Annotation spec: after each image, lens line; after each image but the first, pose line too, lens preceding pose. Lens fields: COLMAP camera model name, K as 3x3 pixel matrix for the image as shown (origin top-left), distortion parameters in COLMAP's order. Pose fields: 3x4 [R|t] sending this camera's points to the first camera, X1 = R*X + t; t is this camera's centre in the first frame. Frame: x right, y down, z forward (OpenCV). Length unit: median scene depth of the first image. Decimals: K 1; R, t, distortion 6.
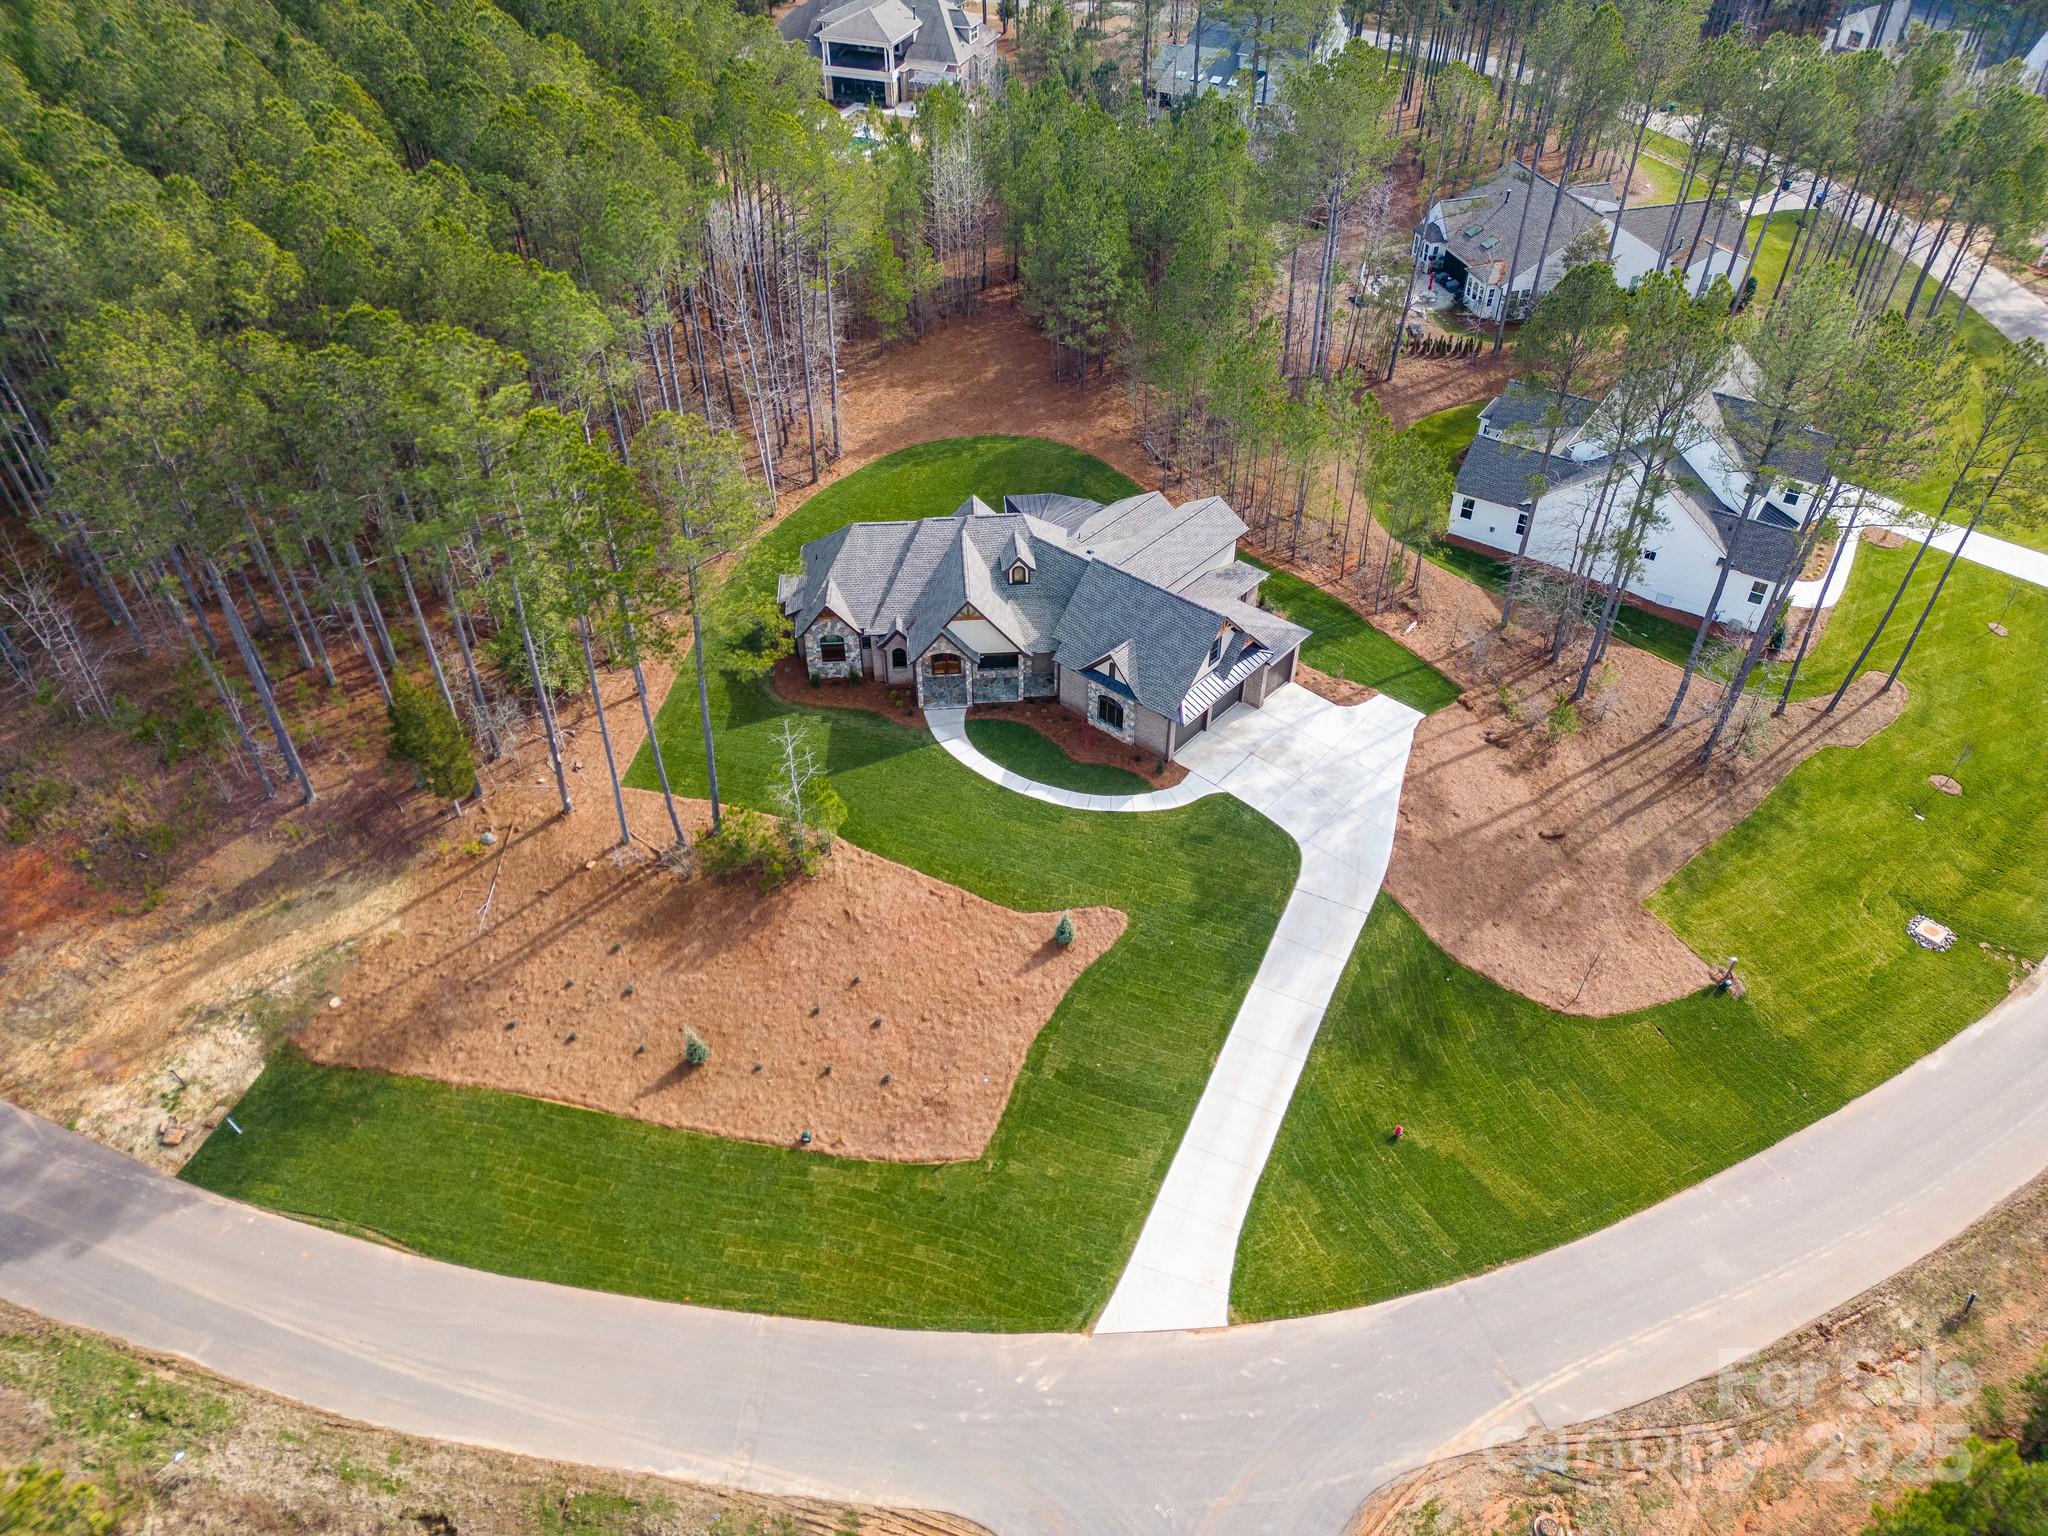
lens RADIAL K [[1431.0, 0, 1021.6], [0, 1431.0, 792.2], [0, 0, 1]] dist [0.008709, 0.001505]
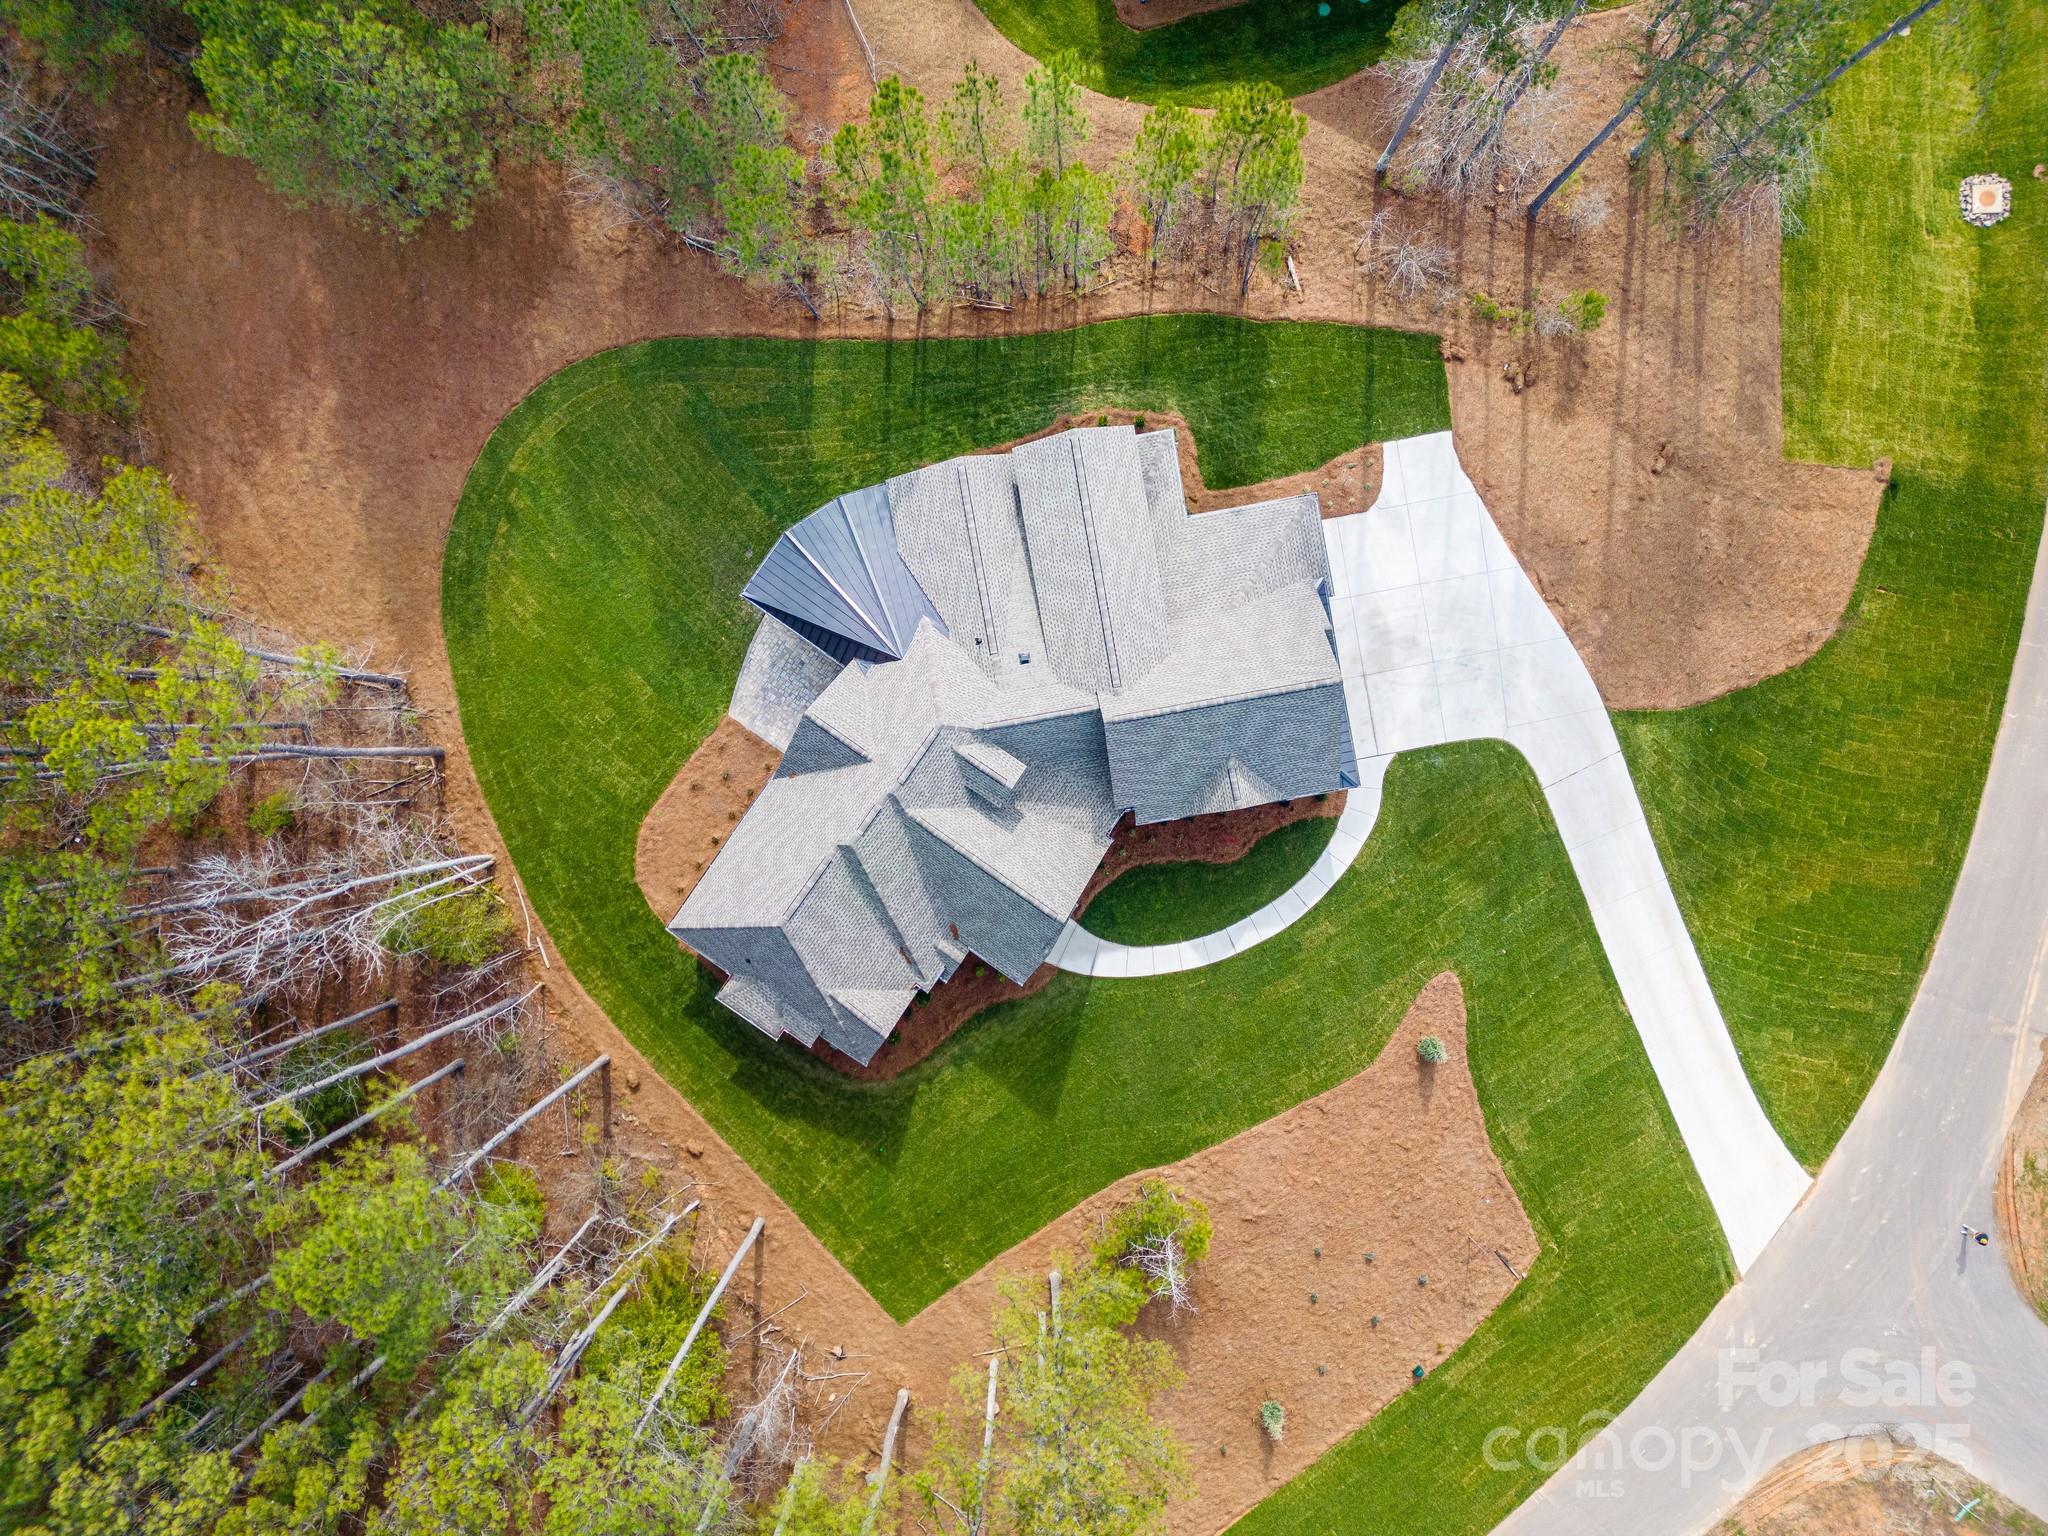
lens RADIAL K [[1431.0, 0, 1021.6], [0, 1431.0, 792.2], [0, 0, 1]] dist [0.008709, 0.001505]
pose [[0.625419, -0.779920, -0.023996, 0.015222], [0.522451, 0.395716, 0.755284, -0.709037], [-0.579566, -0.484905, 0.654958, 0.594773]]
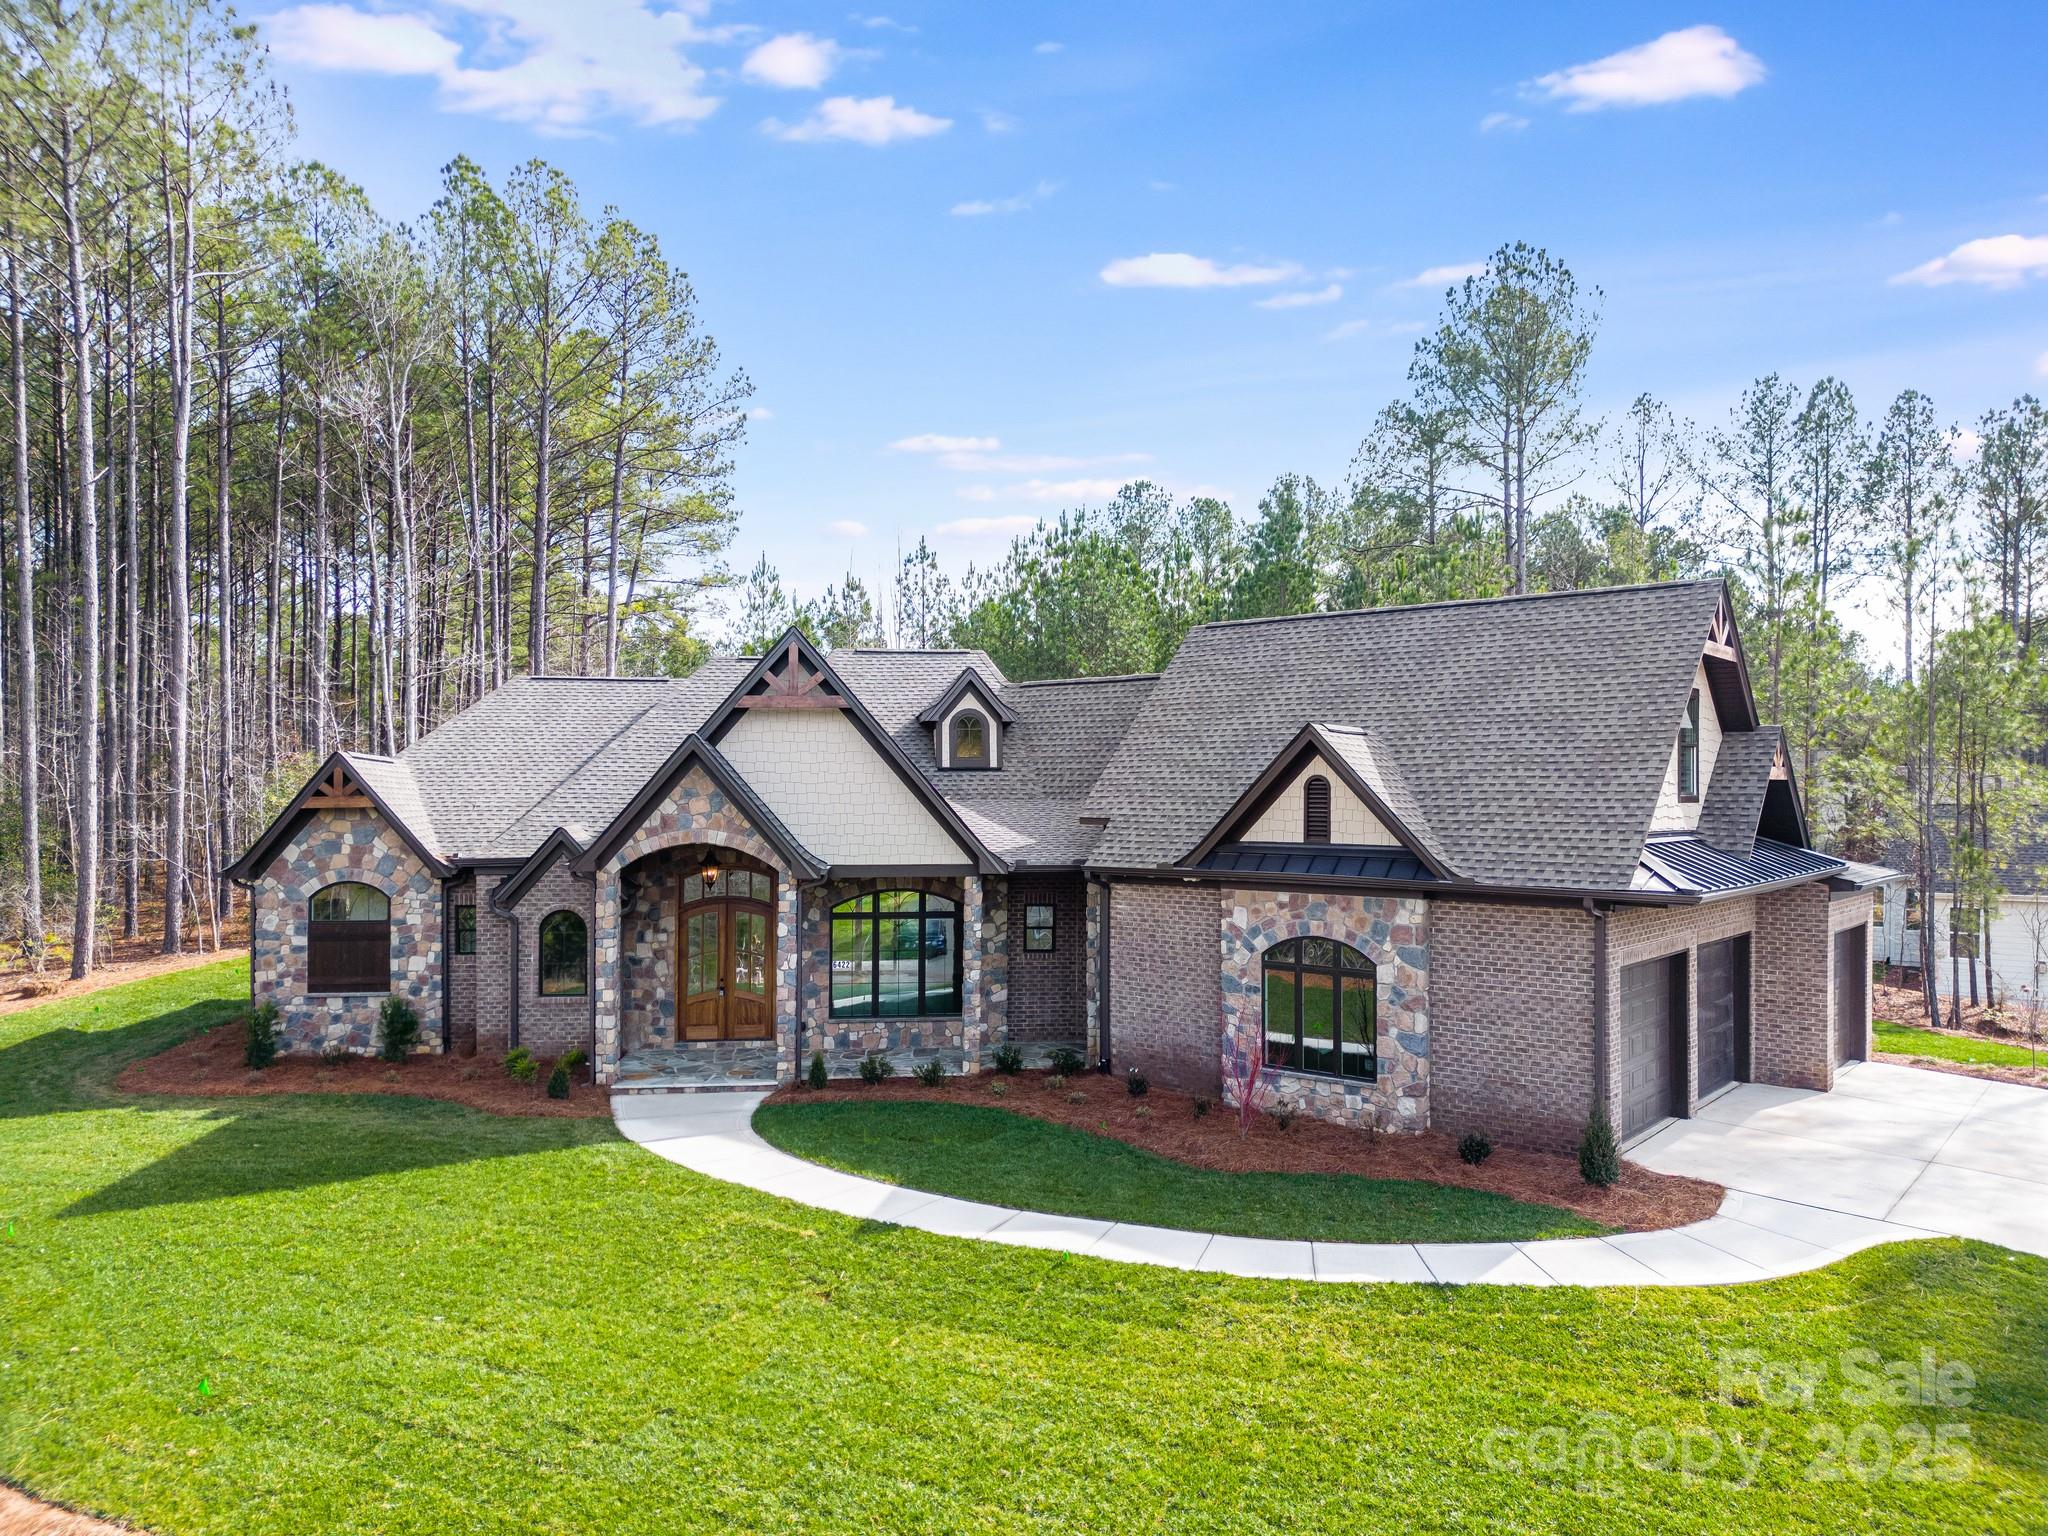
lens RADIAL K [[1431.0, 0, 1021.6], [0, 1431.0, 792.2], [0, 0, 1]] dist [0.008709, 0.001505]
pose [[0.999288, 0.014364, 0.034876, -0.000803], [0.013461, 0.727938, -0.685511, 0.094561], [-0.035234, 0.685493, 0.727226, 0.816253]]
